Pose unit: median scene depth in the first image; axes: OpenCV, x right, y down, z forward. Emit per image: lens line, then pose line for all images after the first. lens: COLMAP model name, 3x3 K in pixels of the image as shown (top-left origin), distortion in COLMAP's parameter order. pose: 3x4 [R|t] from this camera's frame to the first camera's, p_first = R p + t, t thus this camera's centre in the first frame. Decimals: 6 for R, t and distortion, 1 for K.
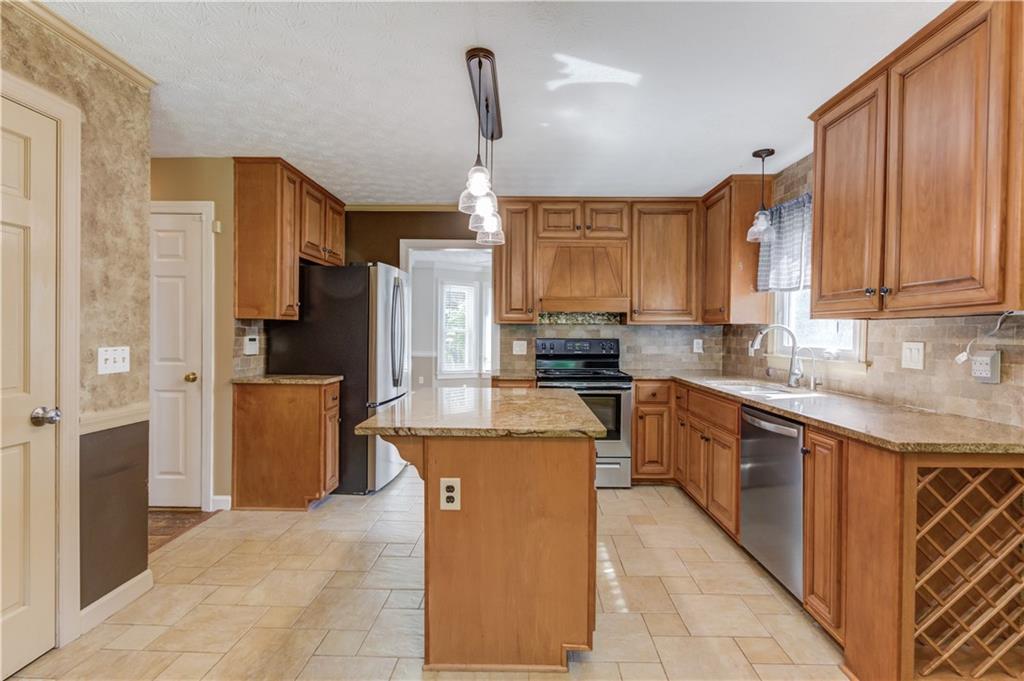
lens RADIAL K [[464.1, 0, 512.0], [0, 464.1, 340.5], [0, 0, 1]] dist [0.001126, 0.000161]
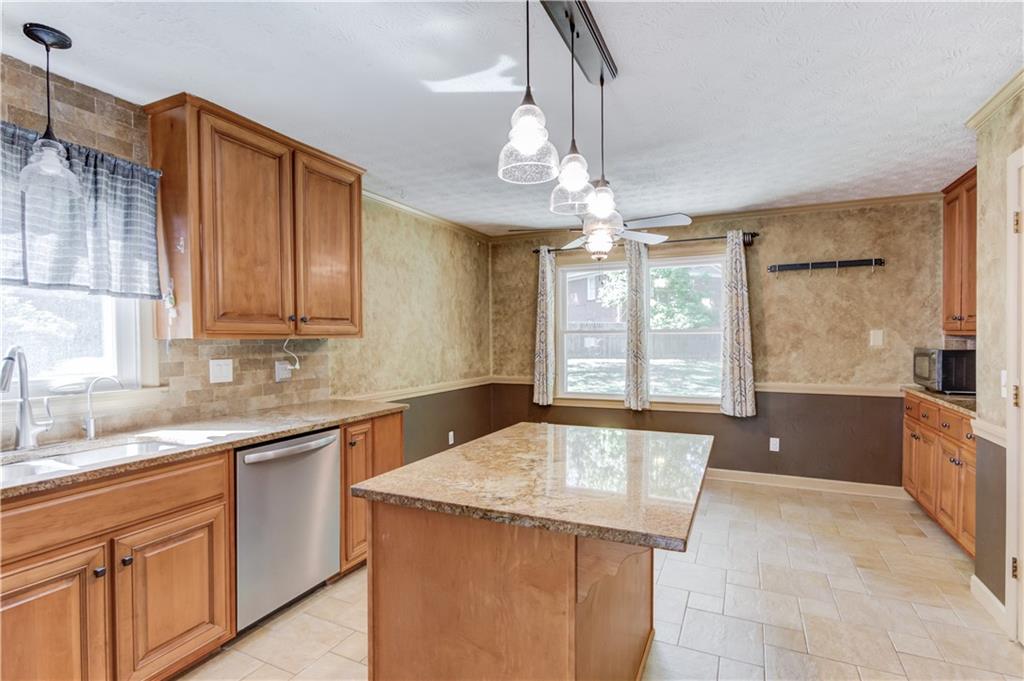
lens RADIAL K [[464.1, 0, 512.0], [0, 464.1, 340.5], [0, 0, 1]] dist [0.001126, 0.000161]
pose [[-0.911814, -0.000690, 0.410603, -0.267300], [0.008368, 0.999760, 0.020261, -0.061384], [-0.410519, 0.021910, -0.911589, 1.785550]]
